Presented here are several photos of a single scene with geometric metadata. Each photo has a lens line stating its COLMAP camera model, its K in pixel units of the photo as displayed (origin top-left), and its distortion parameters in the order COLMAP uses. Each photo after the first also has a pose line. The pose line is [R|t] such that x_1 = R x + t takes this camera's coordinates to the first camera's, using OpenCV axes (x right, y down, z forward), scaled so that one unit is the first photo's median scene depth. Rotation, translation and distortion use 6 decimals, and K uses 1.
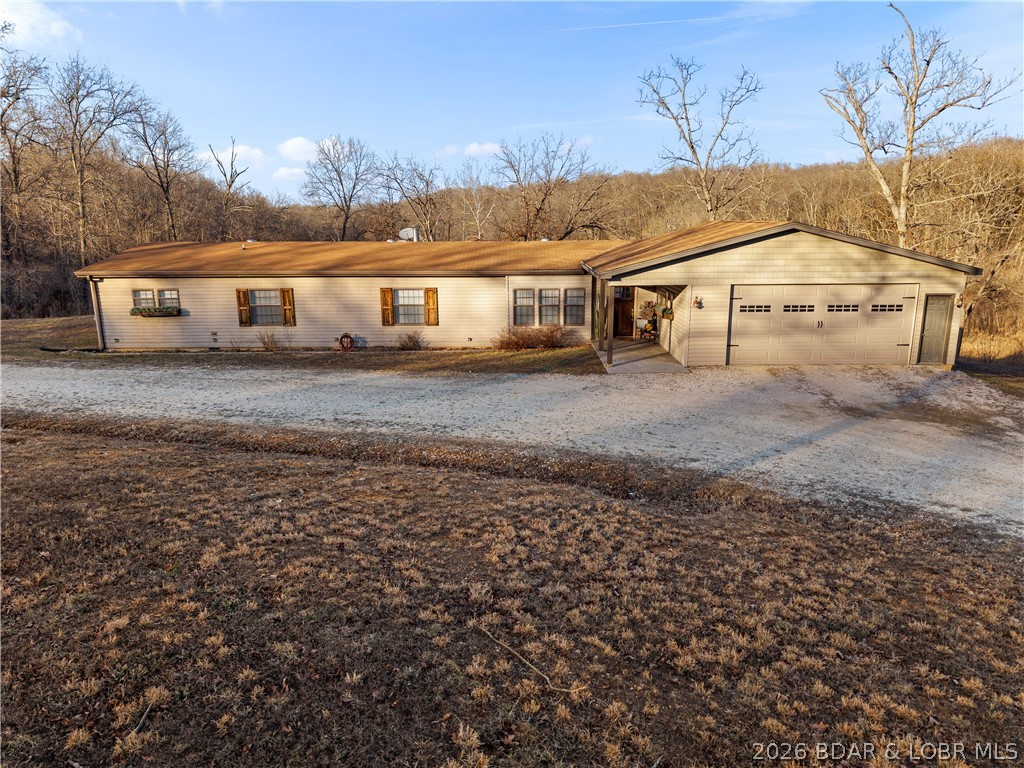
lens RADIAL K [[706.9, 0, 502.7], [0, 706.9, 384.5], [0, 0, 1]] dist [0.036783, -0.036527]
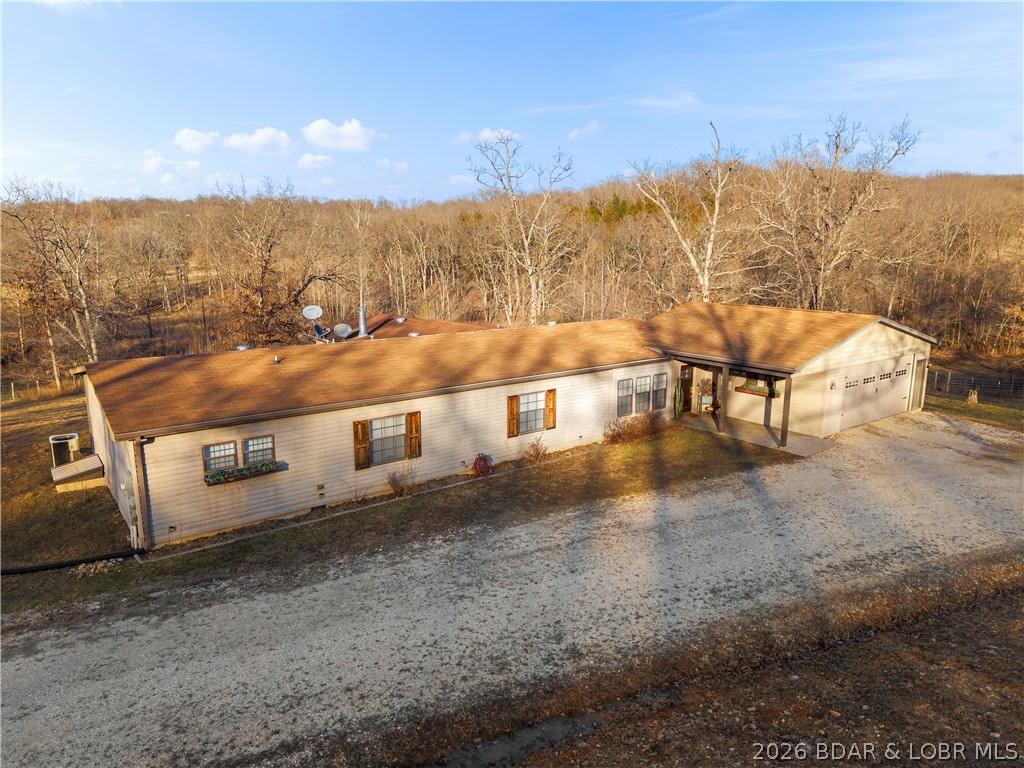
lens RADIAL K [[702.8, 0, 503.9], [0, 702.8, 378.9], [0, 0, 1]] dist [0.036110, -0.040767]
pose [[0.781112, -0.108780, 0.614843, -0.707032], [0.133284, 0.991060, 0.006014, -0.164417], [-0.610000, 0.077251, 0.788627, 0.321415]]
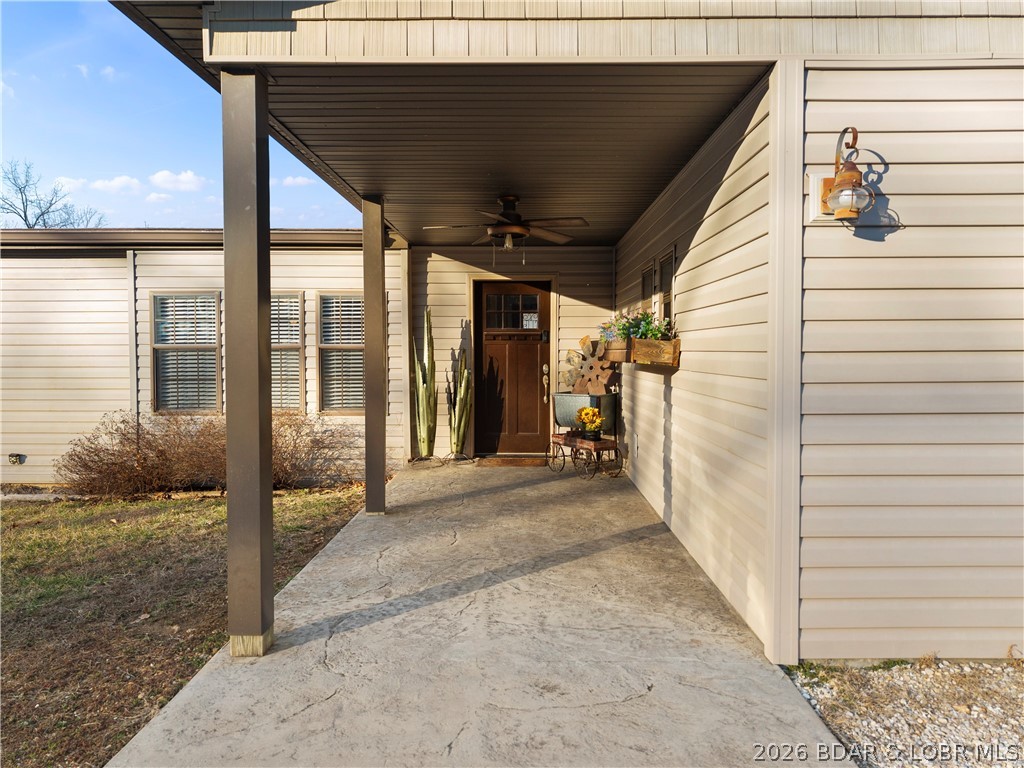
lens RADIAL K [[702.8, 0, 503.9], [0, 702.8, 378.9], [0, 0, 1]] dist [0.036110, -0.040767]
pose [[0.999967, 0.007786, 0.002135, 0.165478], [-0.007262, 0.982978, -0.183579, -0.043154], [-0.003528, 0.183558, 0.983003, 0.699493]]
